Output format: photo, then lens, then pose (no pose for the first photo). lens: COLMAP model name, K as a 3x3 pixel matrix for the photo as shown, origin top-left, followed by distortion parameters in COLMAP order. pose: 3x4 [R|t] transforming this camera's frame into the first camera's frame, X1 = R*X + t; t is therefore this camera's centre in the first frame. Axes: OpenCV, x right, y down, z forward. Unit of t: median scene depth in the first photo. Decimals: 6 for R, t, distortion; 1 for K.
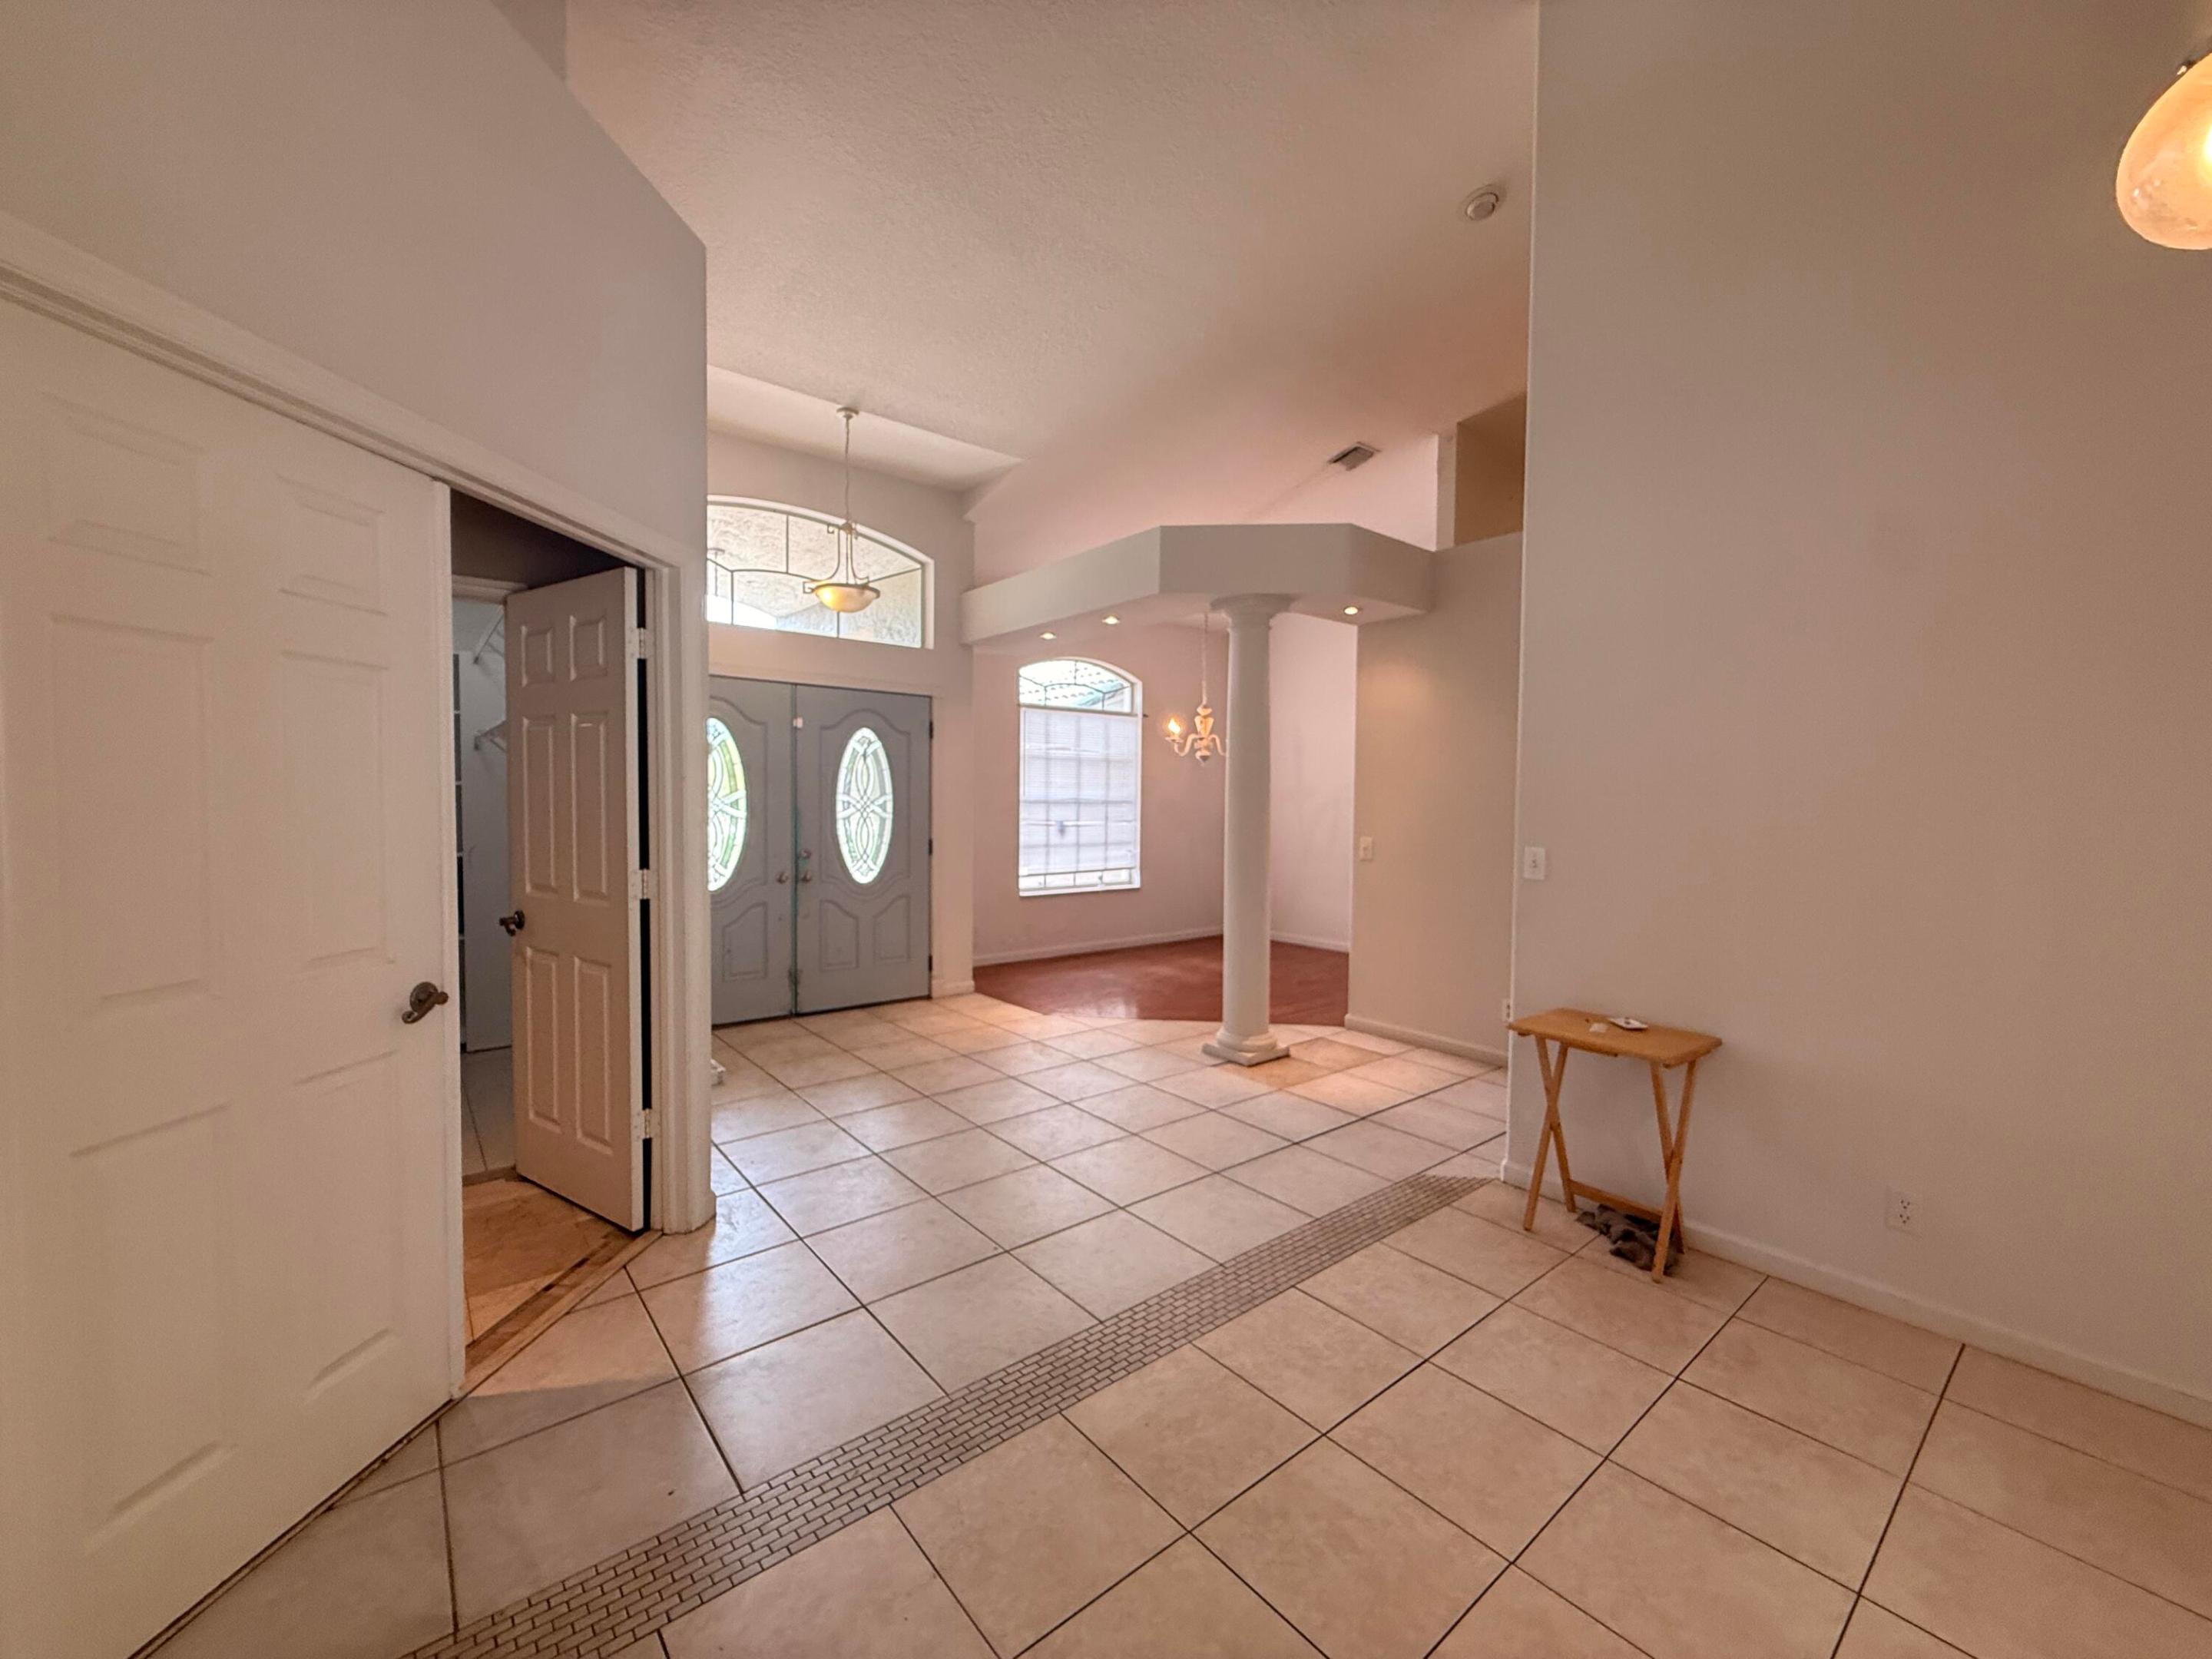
lens RADIAL K [[879.3, 0, 1102.9], [0, 879.3, 834.2], [0, 0, 1]] dist [0.000010, -0.000067]
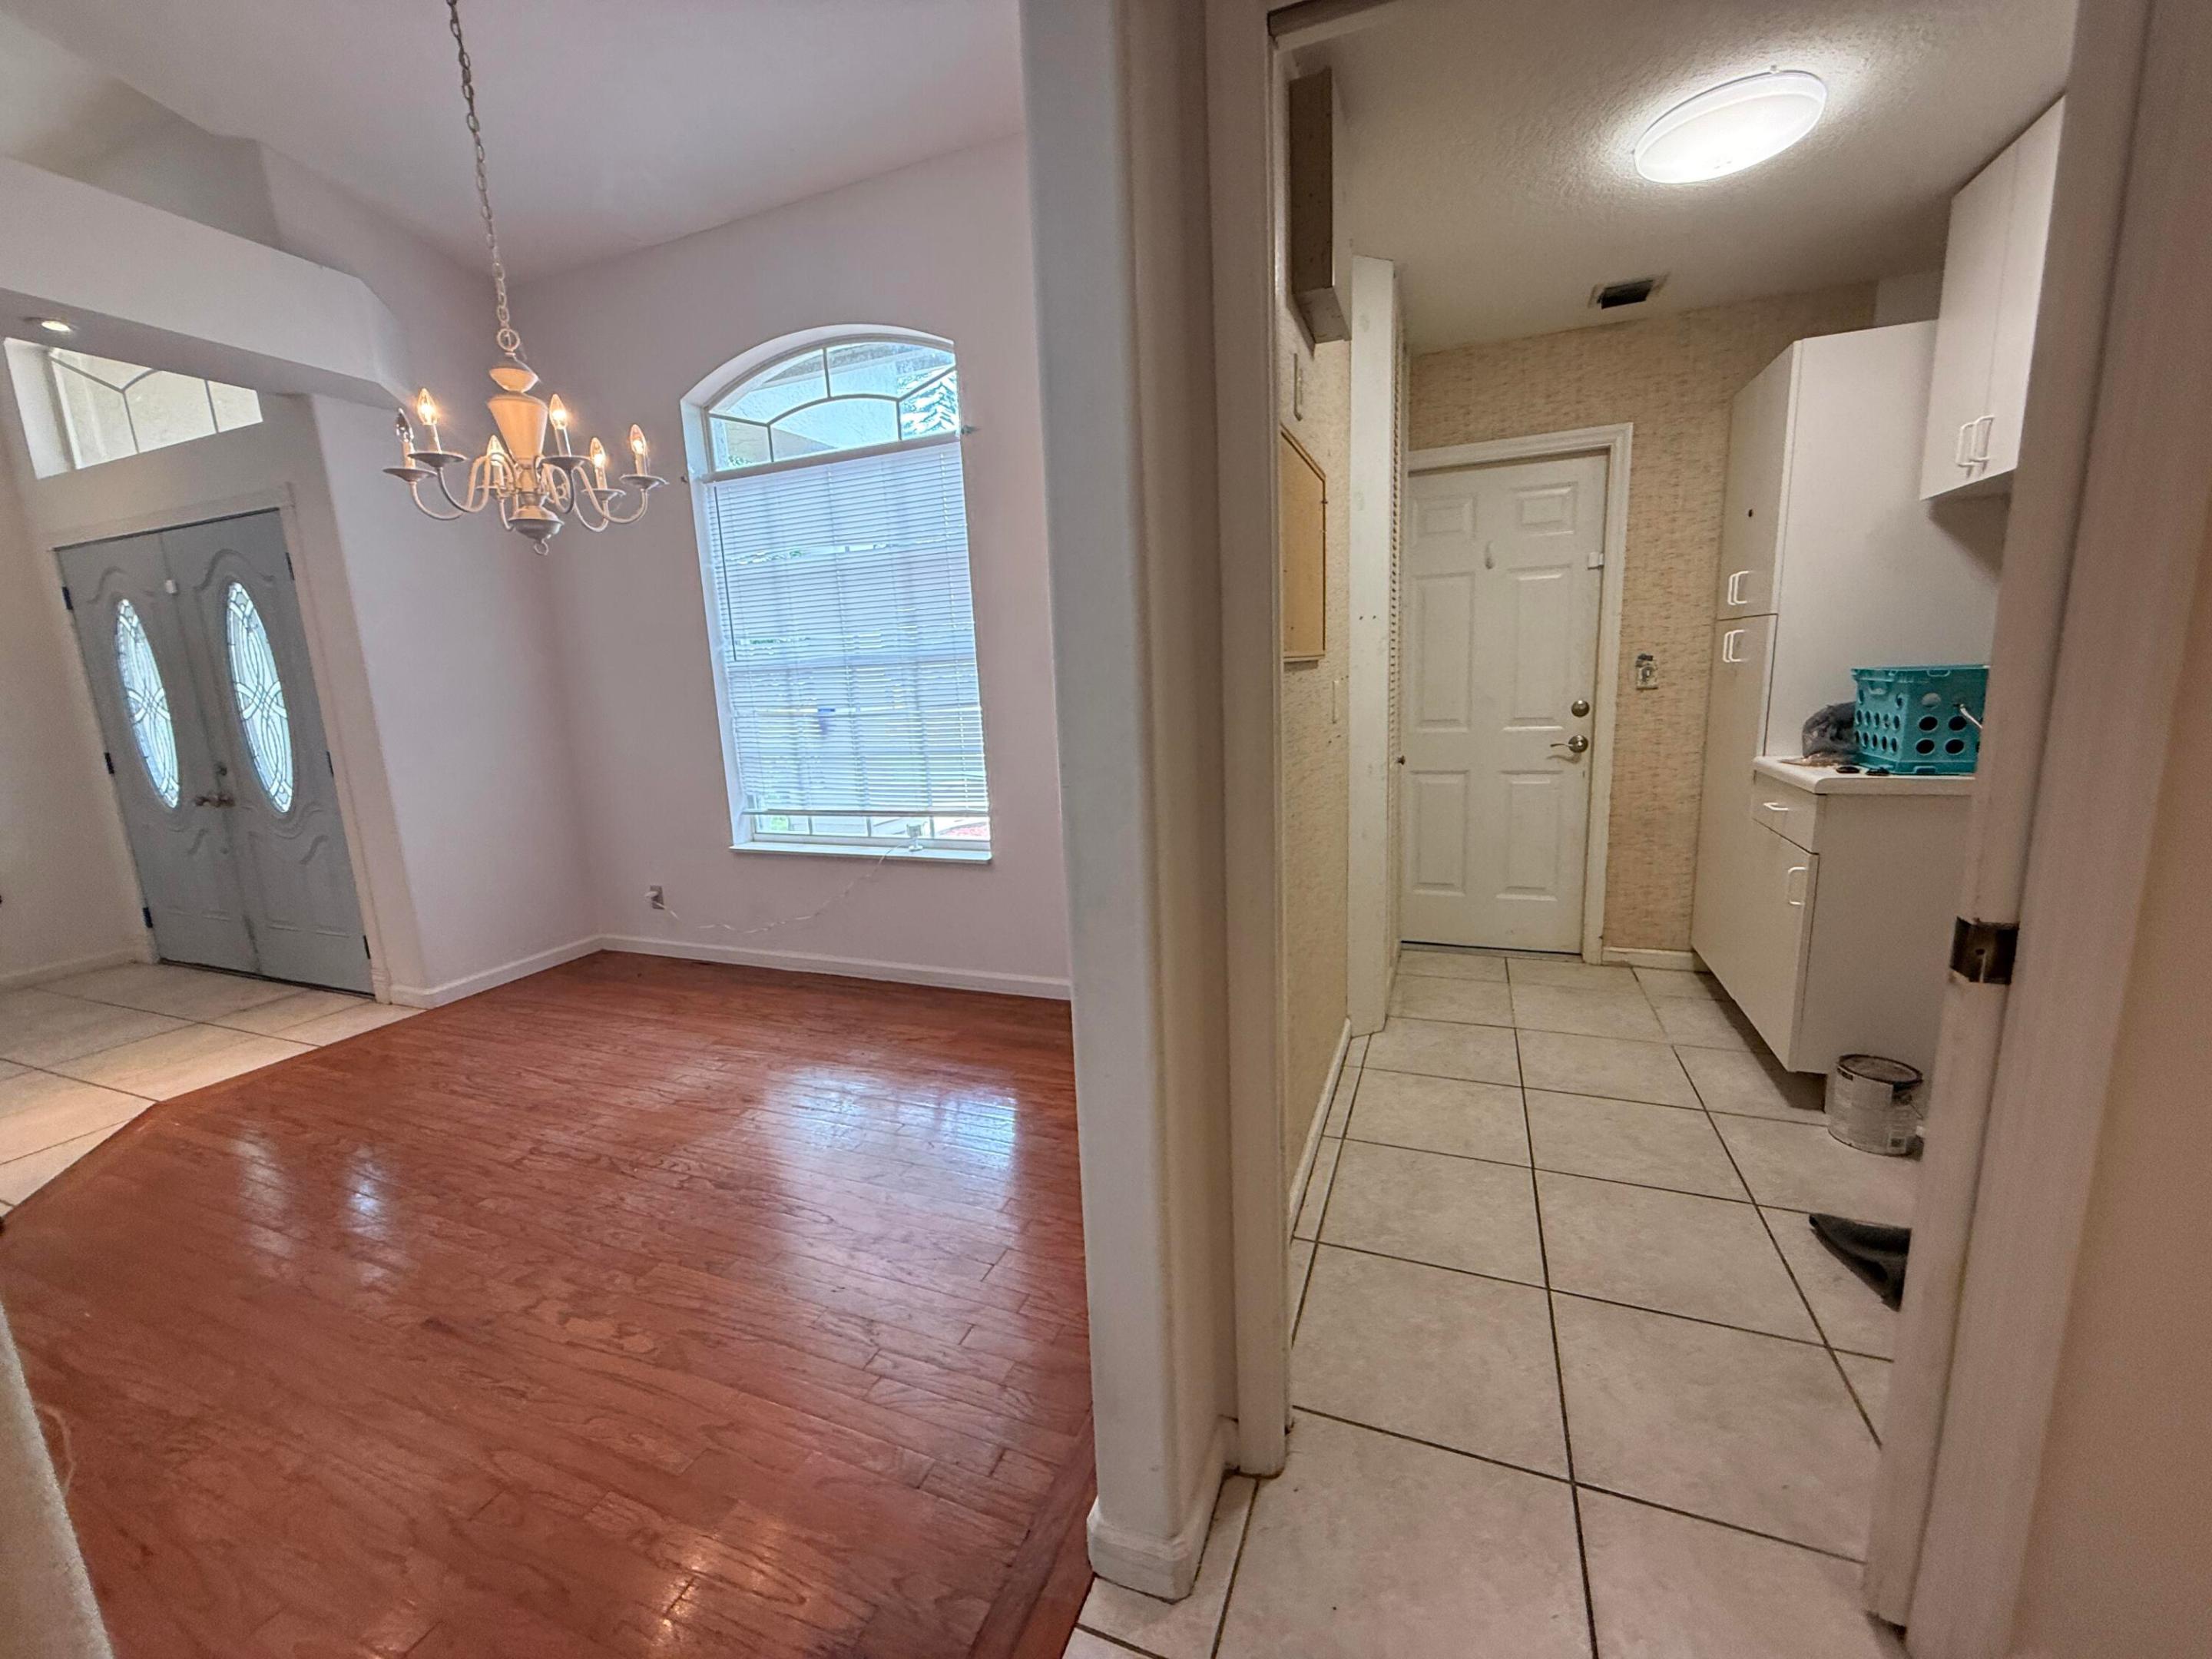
lens RADIAL K [[877.3, 0, 1099.8], [0, 877.3, 831.9], [0, 0, 1]] dist [0.000368, -0.000032]
pose [[0.480493, 0.127703, -0.867651, 0.587921], [0.015812, 0.987919, 0.154161, -0.024445], [0.876856, -0.087793, 0.472669, 1.155495]]
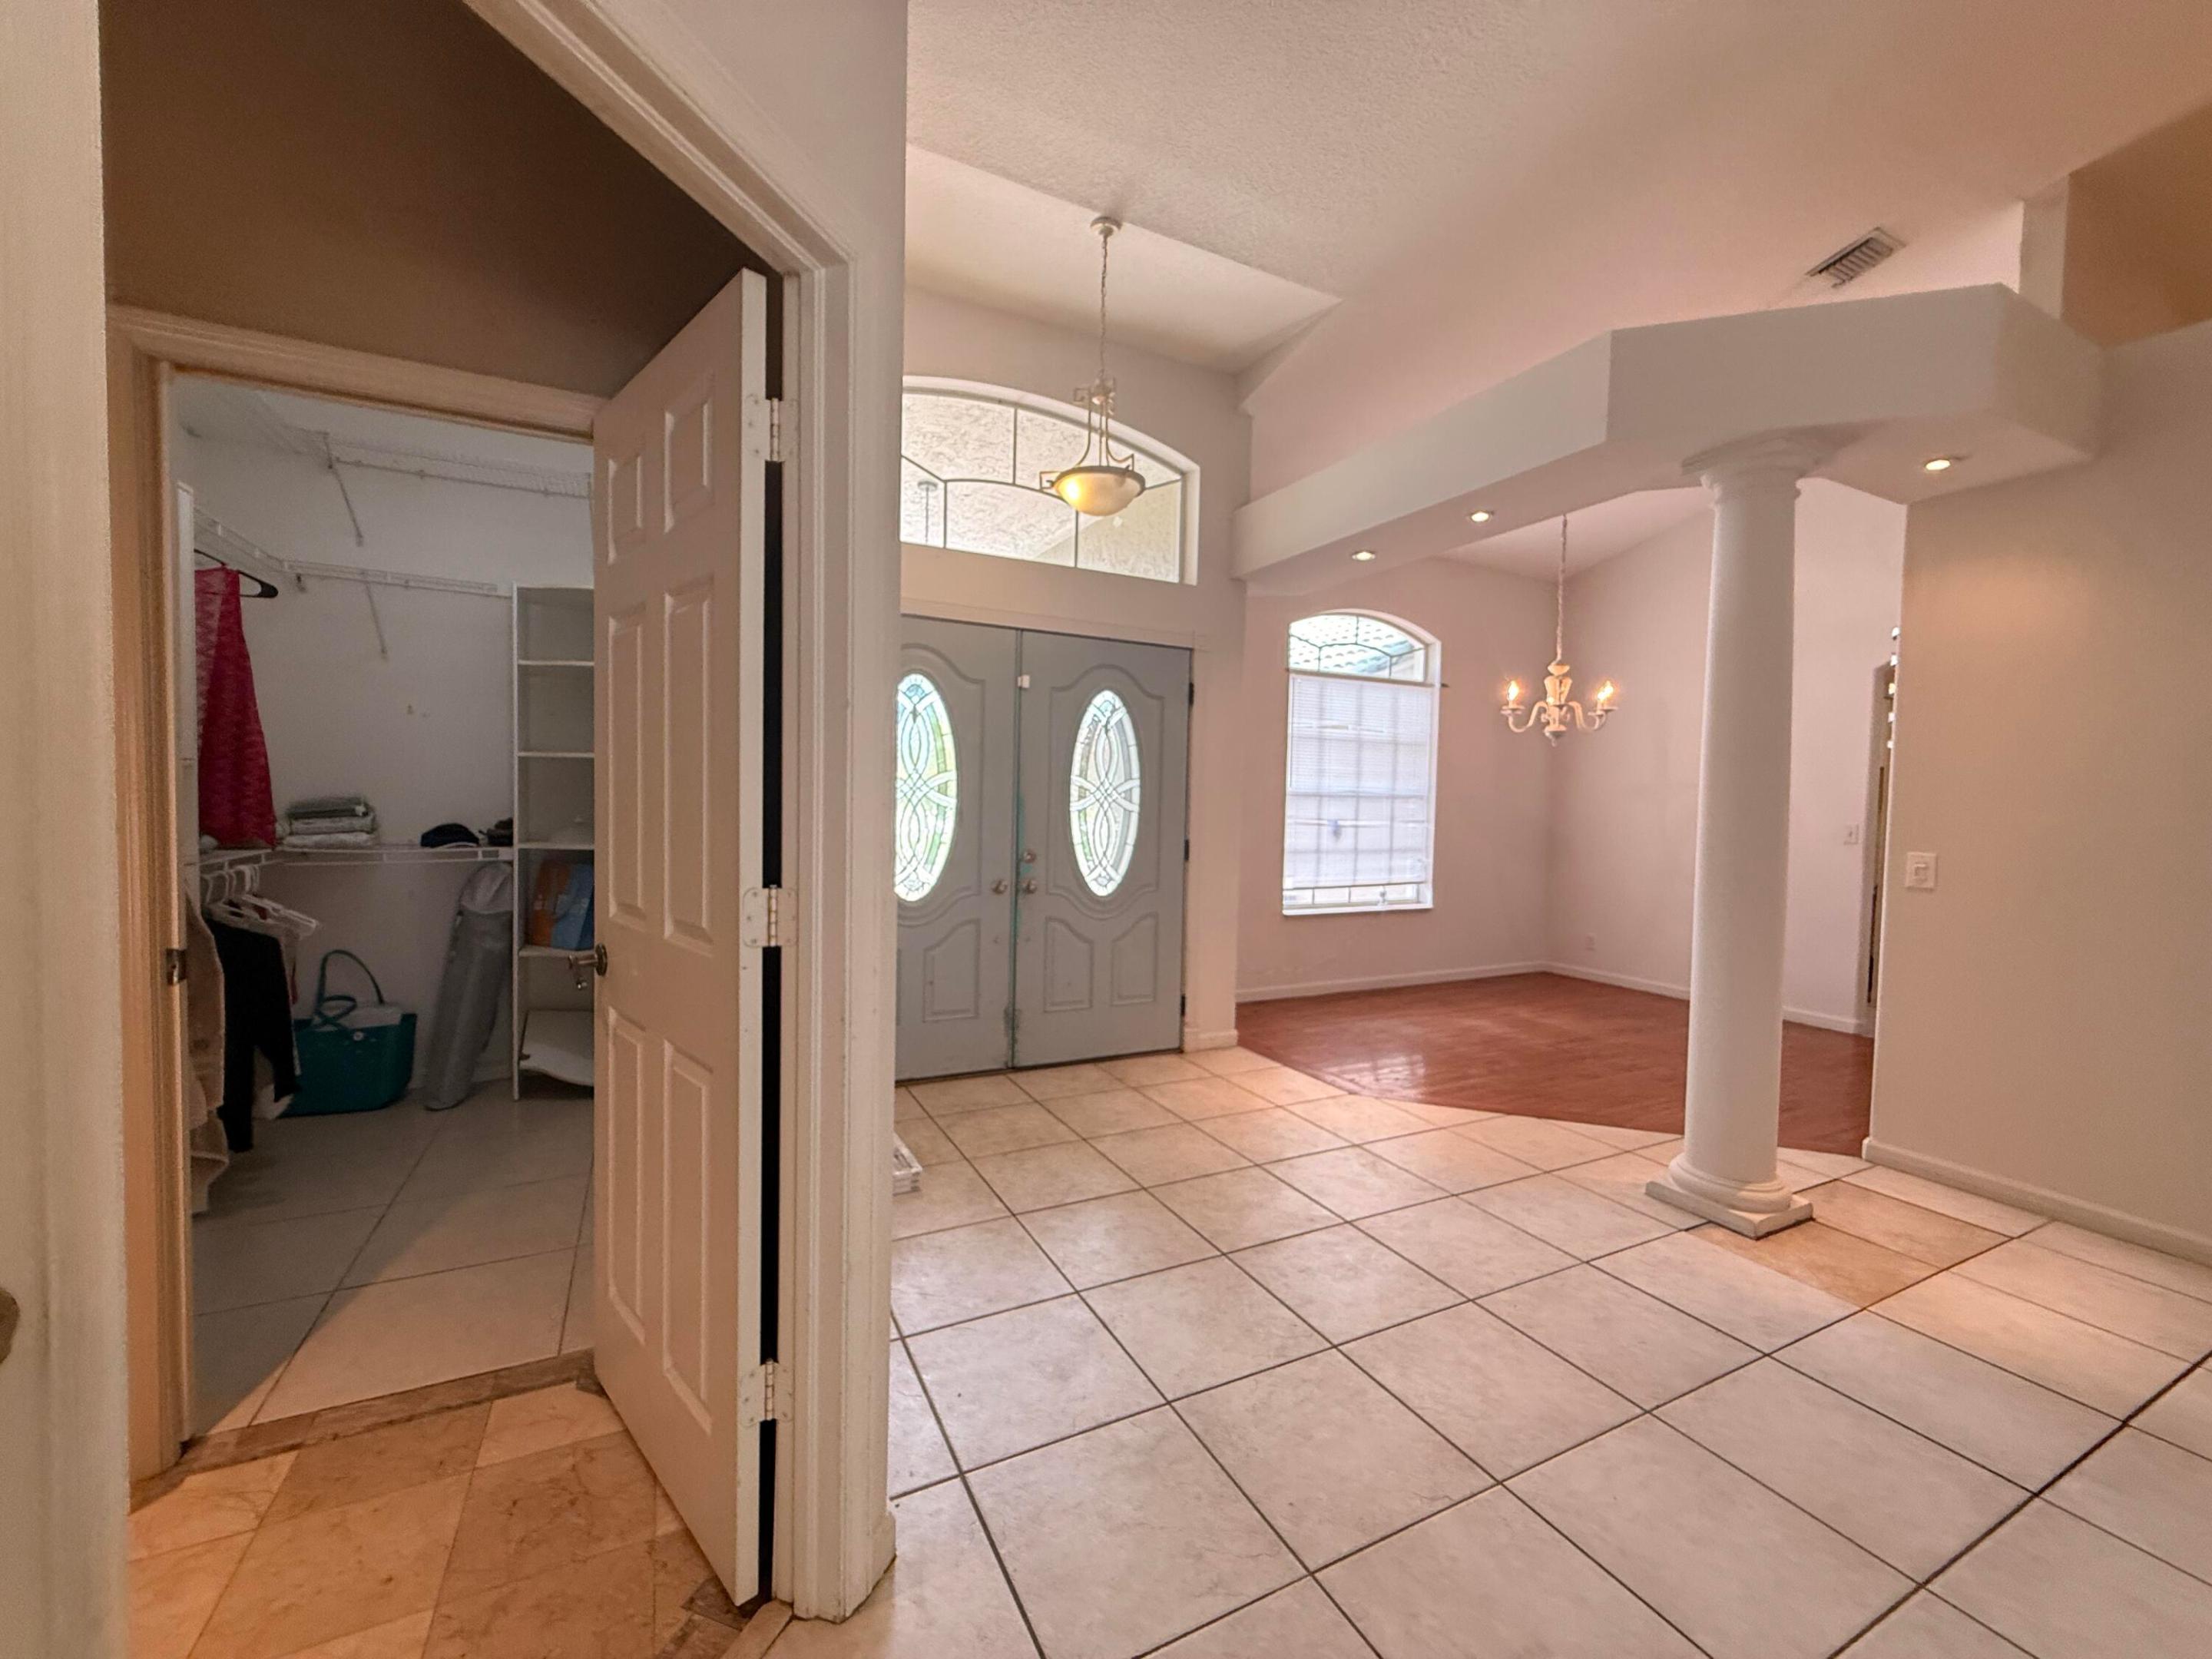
lens RADIAL K [[884.6, 0, 1100.4], [0, 884.6, 832.3], [0, 0, 1]] dist [-0.000071, 0.000314]
pose [[0.975910, 0.019099, -0.217336, -0.102581], [-0.020143, 0.999794, -0.002587, 0.002653], [0.217242, 0.006903, 0.976093, 0.244474]]
